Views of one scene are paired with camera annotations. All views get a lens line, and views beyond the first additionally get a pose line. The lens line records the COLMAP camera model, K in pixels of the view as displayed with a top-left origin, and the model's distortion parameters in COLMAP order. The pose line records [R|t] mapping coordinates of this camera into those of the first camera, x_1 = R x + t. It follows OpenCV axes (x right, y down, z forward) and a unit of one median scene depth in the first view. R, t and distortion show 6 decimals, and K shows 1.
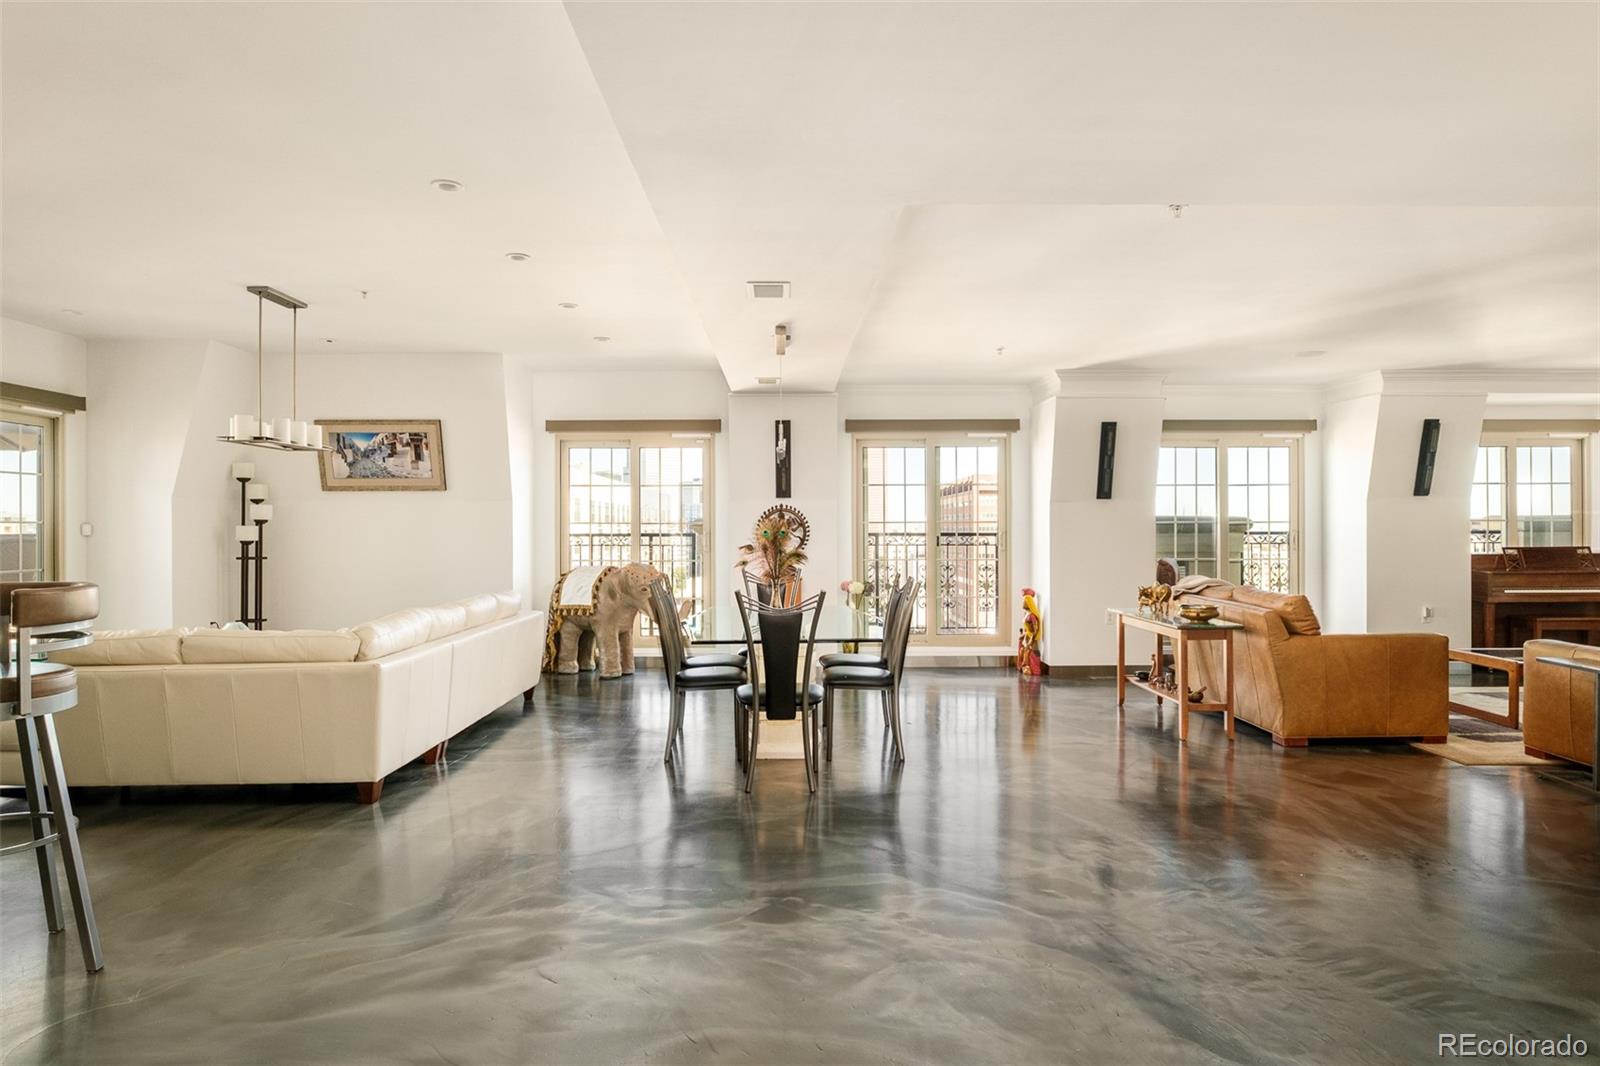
lens RADIAL K [[892.9, 0, 788.4], [0, 892.9, 523.0], [0, 0, 1]] dist [-0.028917, -0.001154]
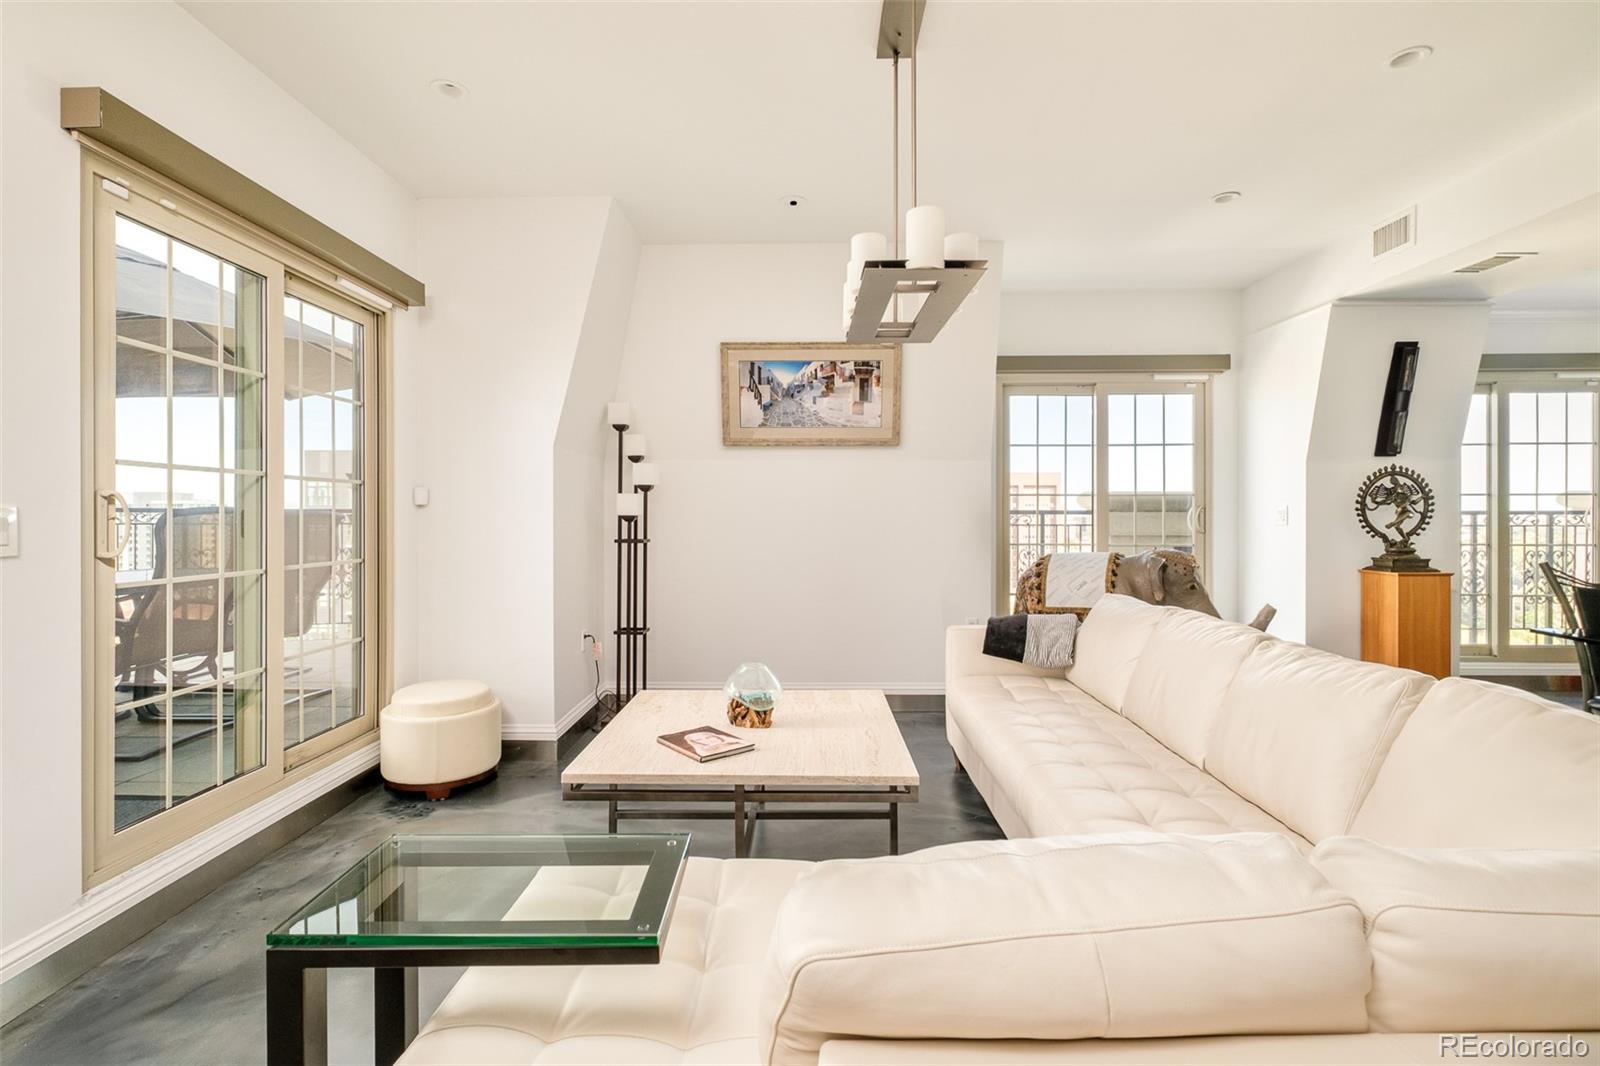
lens RADIAL K [[758.4, 0, 811.0], [0, 758.4, 528.3], [0, 0, 1]] dist [0.001247, 0.000825]
pose [[0.999877, 0.002153, -0.015526, -0.451191], [-0.001857, 0.999816, 0.019070, 0.018107], [0.015564, -0.019039, 0.999698, 0.401915]]
